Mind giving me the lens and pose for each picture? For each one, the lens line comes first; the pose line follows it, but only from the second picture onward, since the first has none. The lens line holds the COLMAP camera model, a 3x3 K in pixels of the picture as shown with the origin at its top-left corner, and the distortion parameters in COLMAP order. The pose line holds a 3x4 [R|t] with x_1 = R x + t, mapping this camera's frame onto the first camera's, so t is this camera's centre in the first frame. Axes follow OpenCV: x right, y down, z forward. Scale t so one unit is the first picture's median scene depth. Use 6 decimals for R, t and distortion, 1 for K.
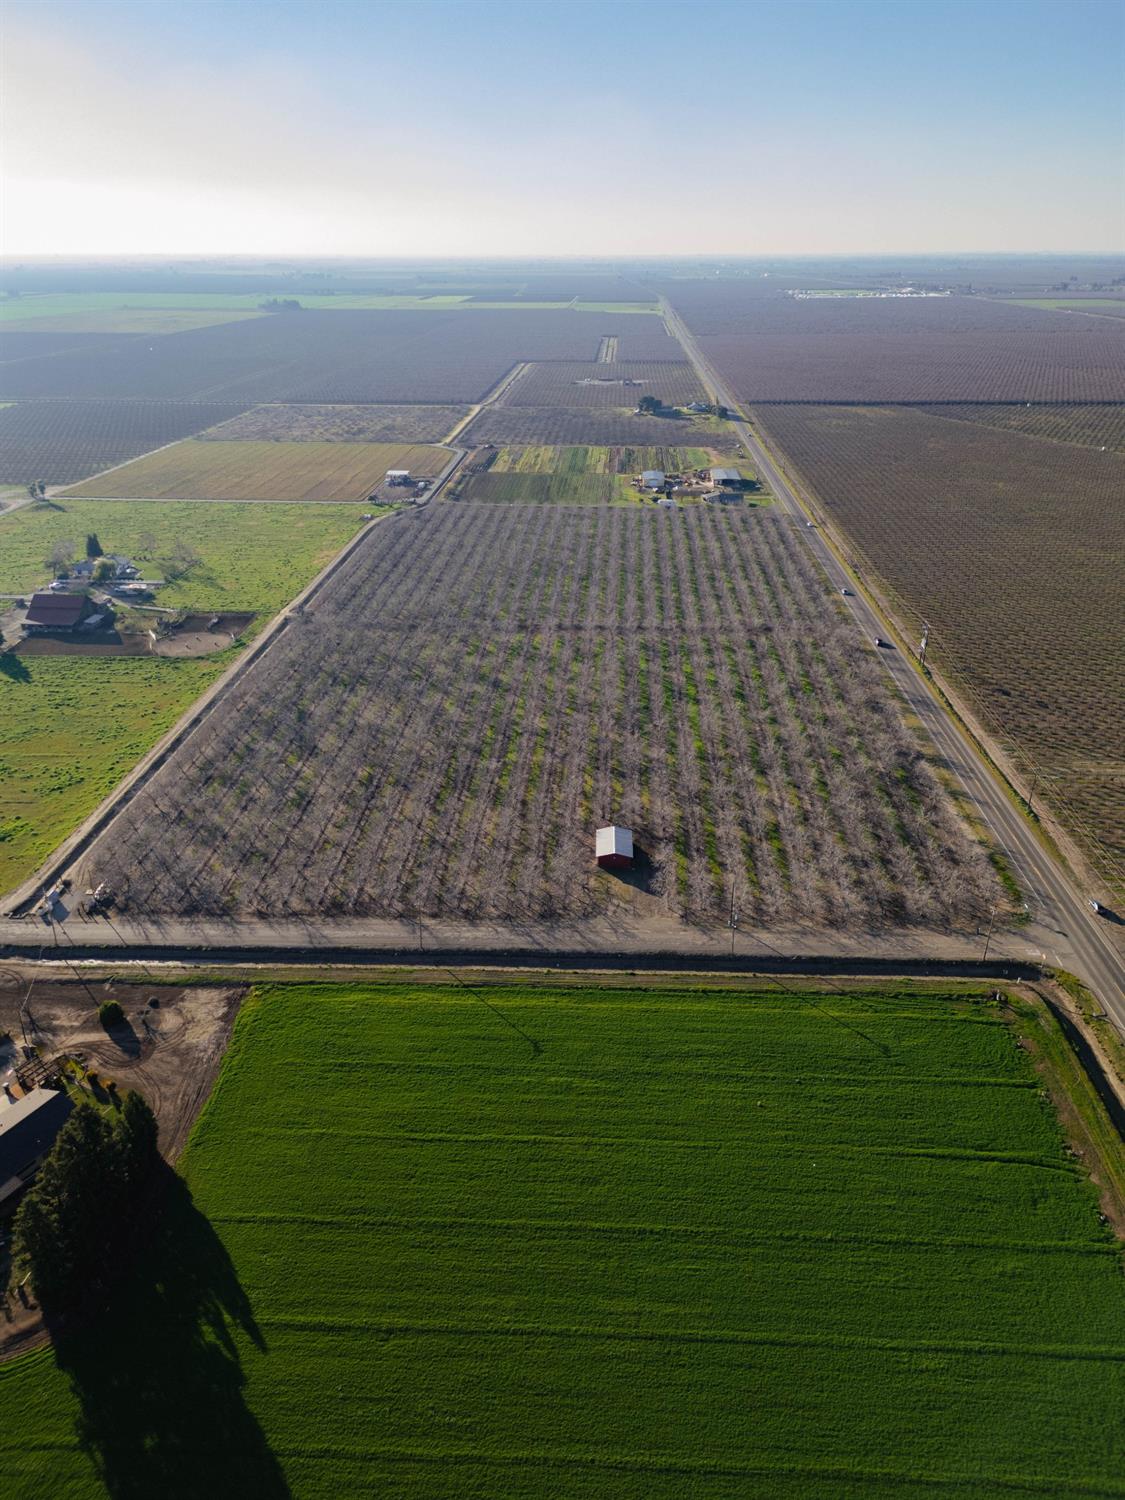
lens RADIAL K [[1047.1, 0, 558.0], [0, 1047.1, 779.2], [0, 0, 1]] dist [0.066421, -0.057393]
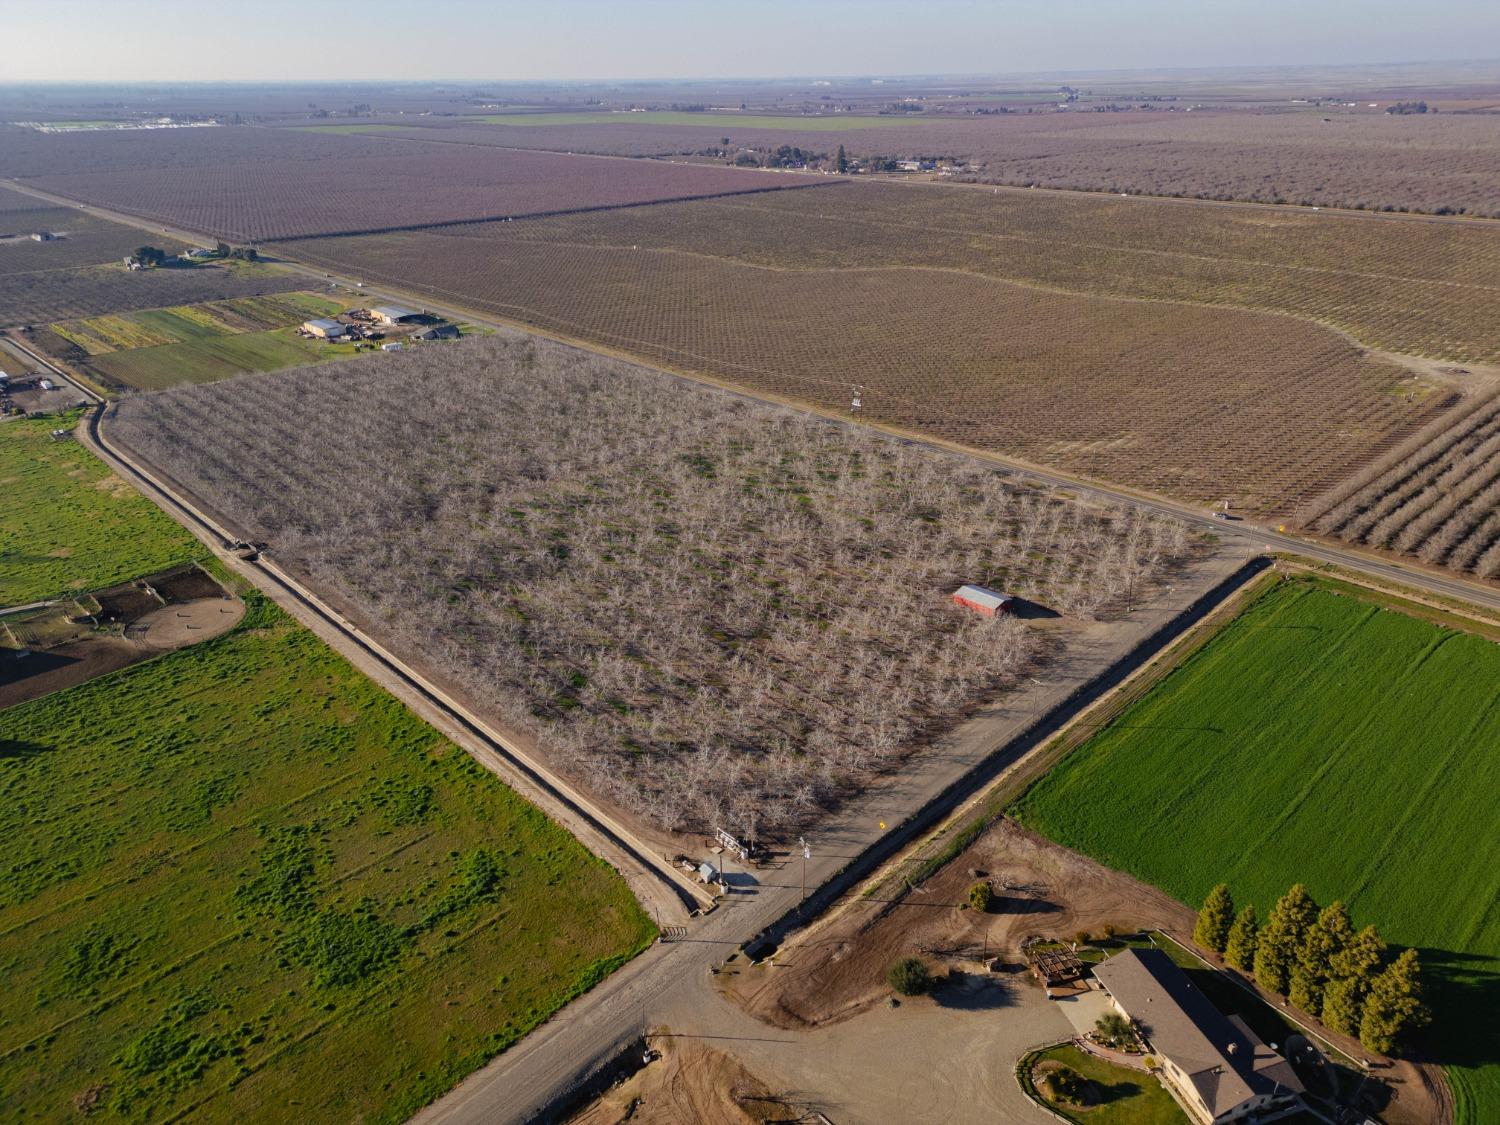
lens RADIAL K [[1047.1, 0, 751.9], [0, 1047.1, 552.6], [0, 0, 1]] dist [0.066421, -0.057393]
pose [[0.680671, -0.307603, 0.664882, -0.713387], [0.335265, 0.937756, 0.090619, -0.141314], [-0.651371, 0.161230, 0.741431, 0.261782]]
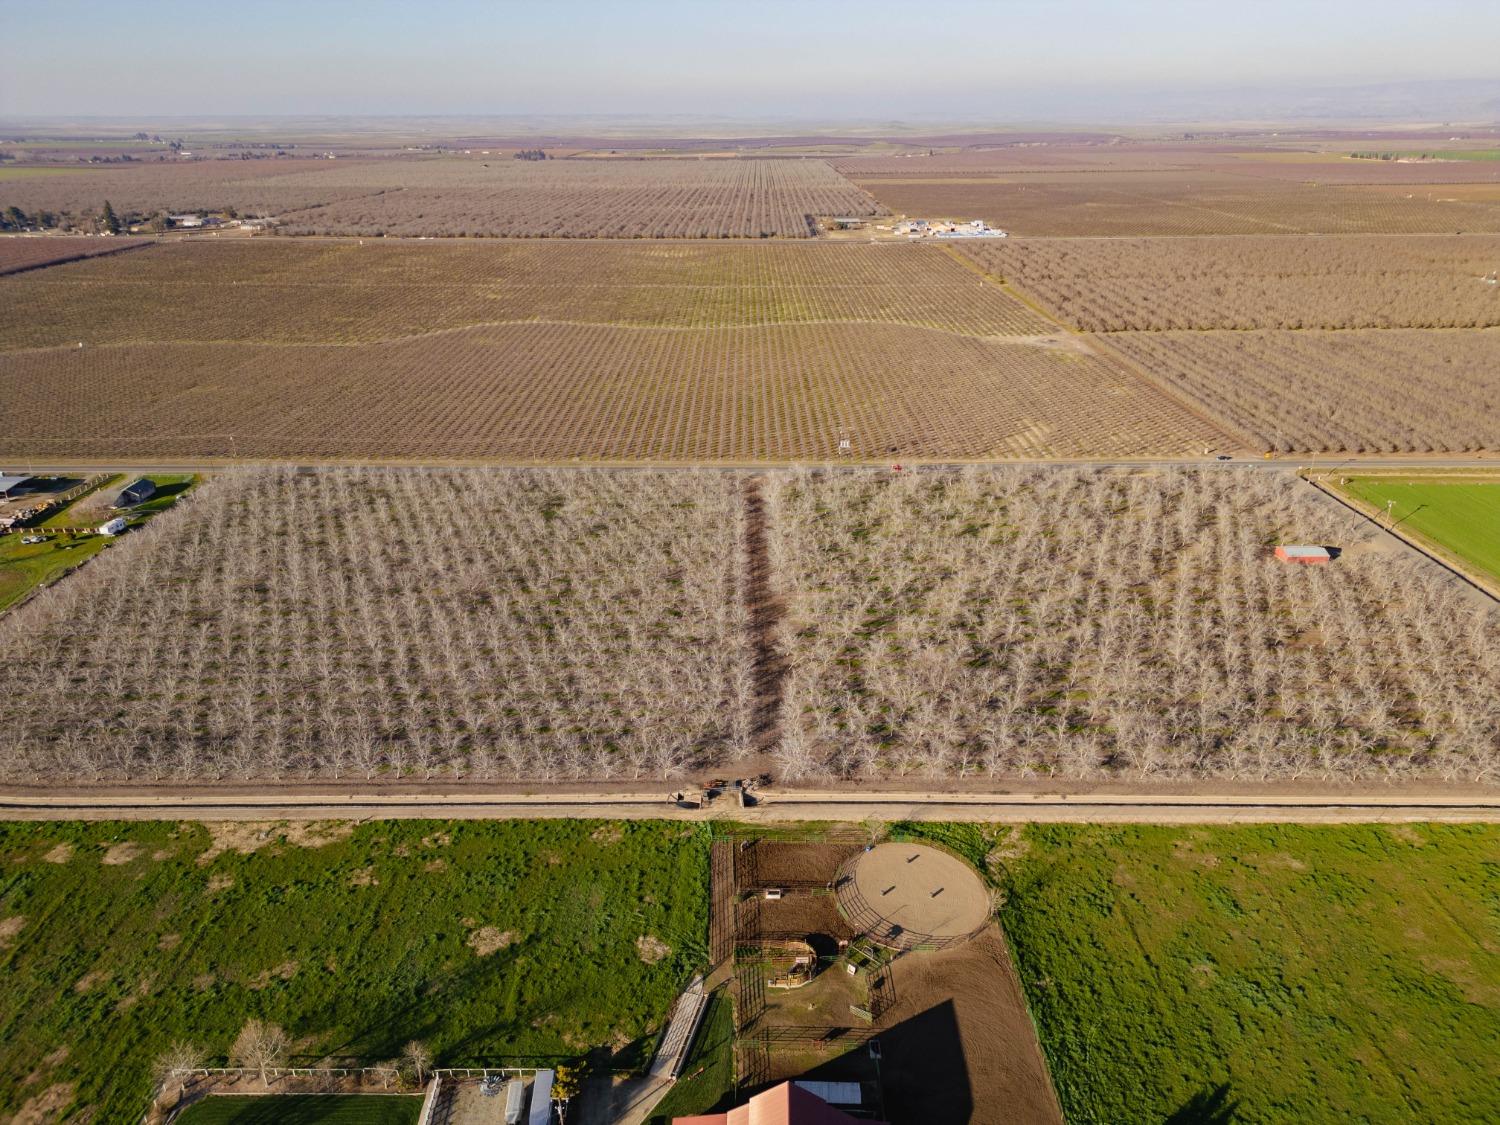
lens RADIAL K [[1047.1, 0, 751.9], [0, 1047.1, 552.6], [0, 0, 1]] dist [0.066421, -0.057393]
pose [[-0.052307, -0.381182, 0.923019, -0.959348], [0.448952, 0.816638, 0.362691, -0.615035], [-0.892023, 0.433363, 0.128416, 1.209266]]
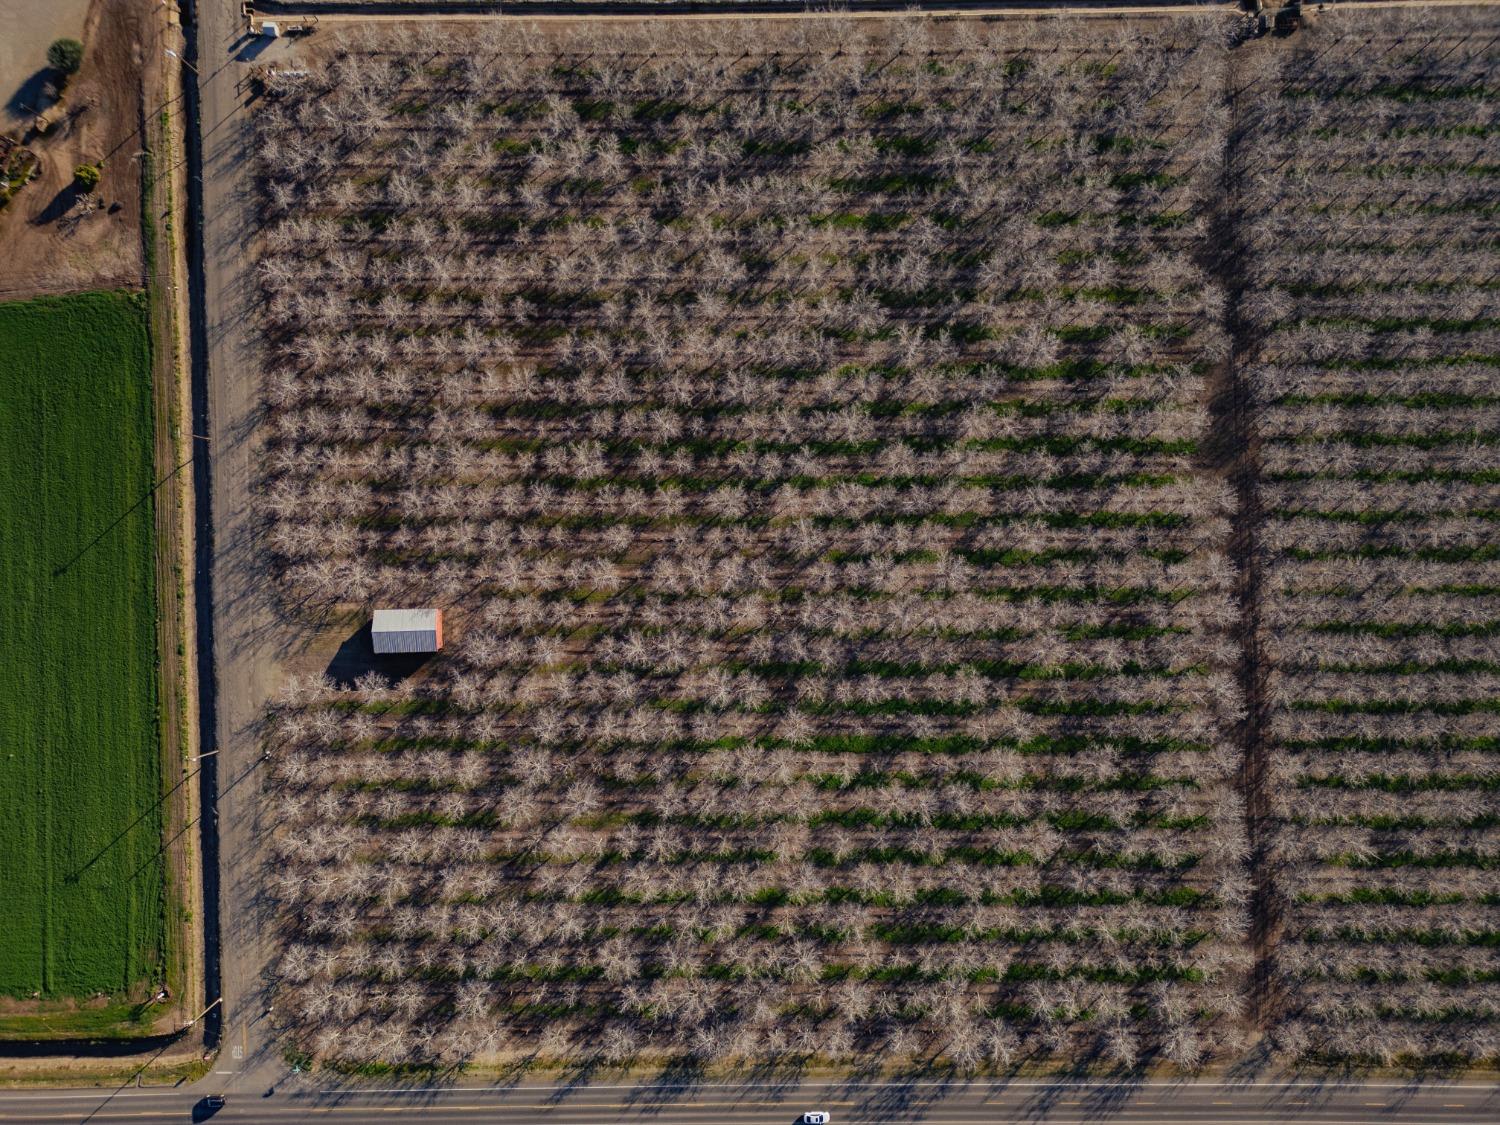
lens RADIAL K [[1047.1, 0, 751.9], [0, 1047.1, 552.6], [0, 0, 1]] dist [0.066421, -0.057393]
pose [[0.065272, 0.997727, -0.016760, 0.019920], [-0.445234, 0.044150, 0.894325, -0.697093], [0.893032, -0.050912, 0.447104, 0.725921]]
